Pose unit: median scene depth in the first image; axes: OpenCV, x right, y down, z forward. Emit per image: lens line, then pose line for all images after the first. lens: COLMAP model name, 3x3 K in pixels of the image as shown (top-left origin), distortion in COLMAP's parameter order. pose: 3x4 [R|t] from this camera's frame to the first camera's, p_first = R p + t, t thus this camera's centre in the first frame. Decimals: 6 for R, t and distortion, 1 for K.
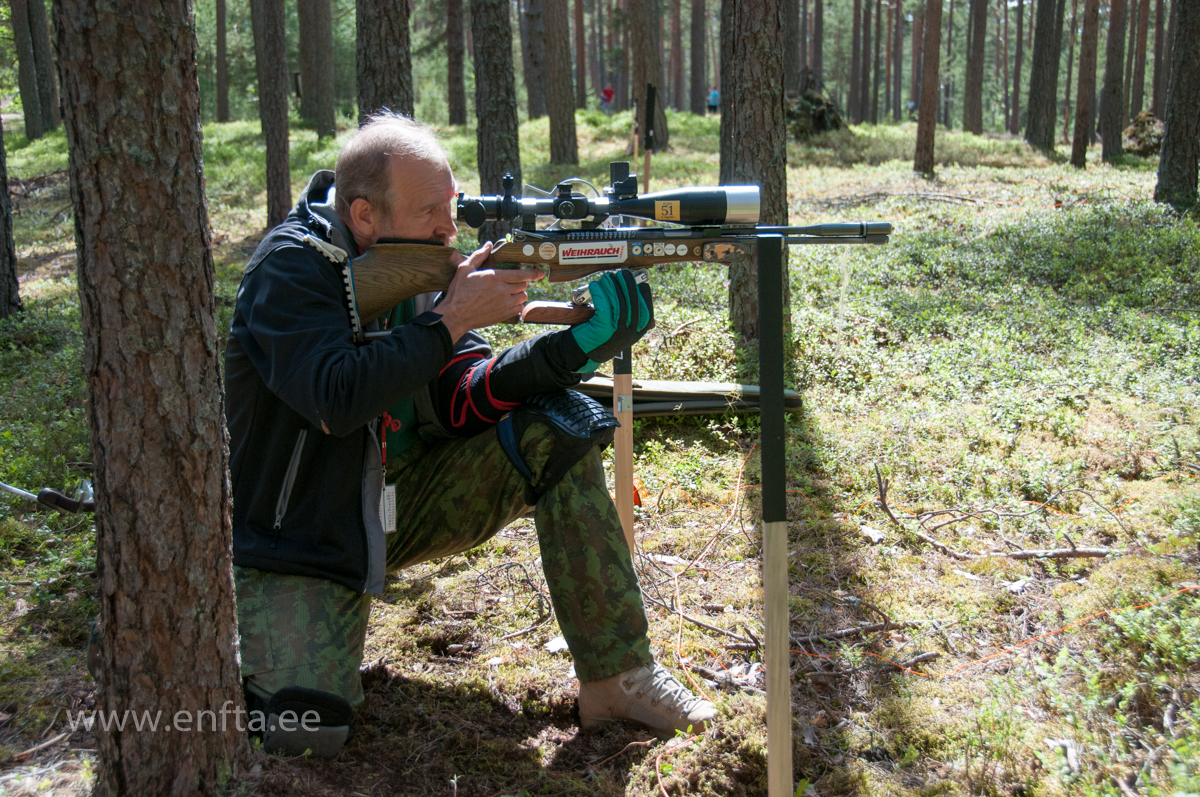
lens RADIAL K [[1818.3, 0, 603.5], [0, 1818.3, 401.7], [0, 0, 1]] dist [0.213592, 0.000000]
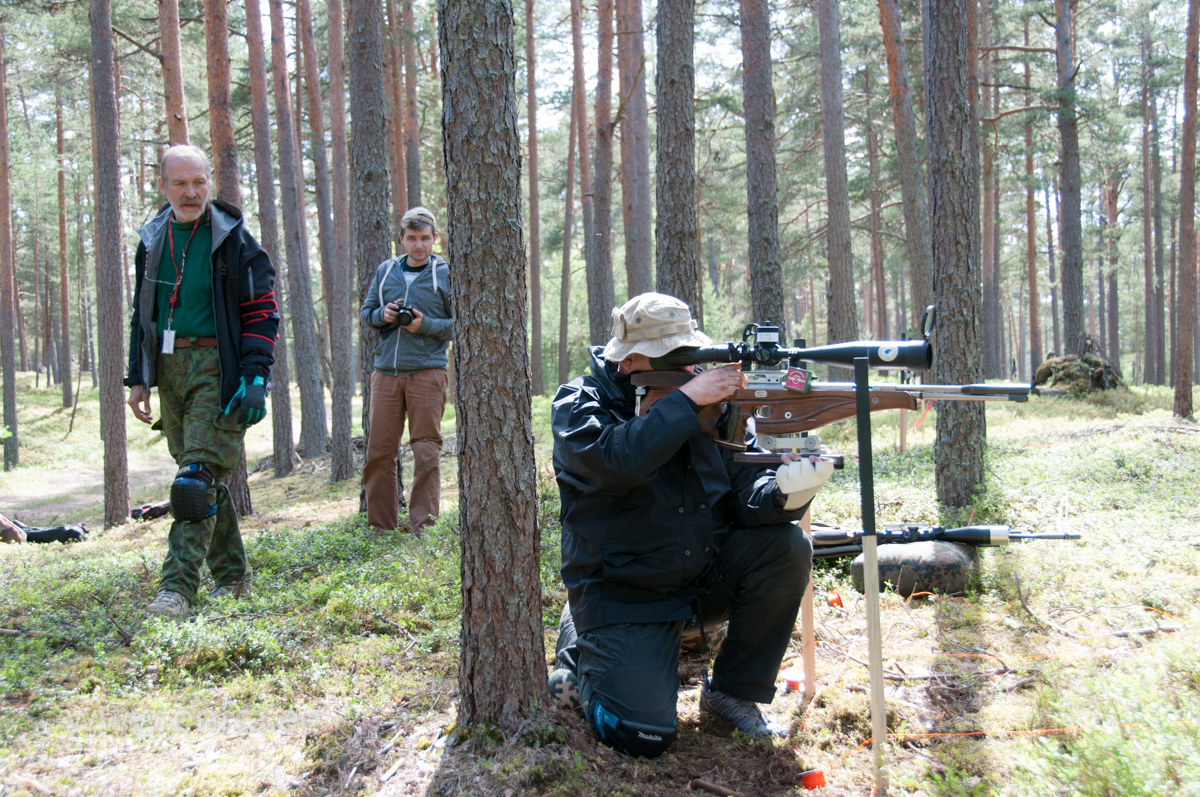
lens RADIAL K [[1766.2, 0, 599.9], [0, 1766.2, 399.3], [0, 0, 1]] dist [0.210946, 0.000000]
pose [[0.983211, -0.015594, -0.181806, 0.138918], [-0.013383, 0.987496, -0.157076, 0.184479], [0.181982, 0.156872, 0.970708, -0.539873]]
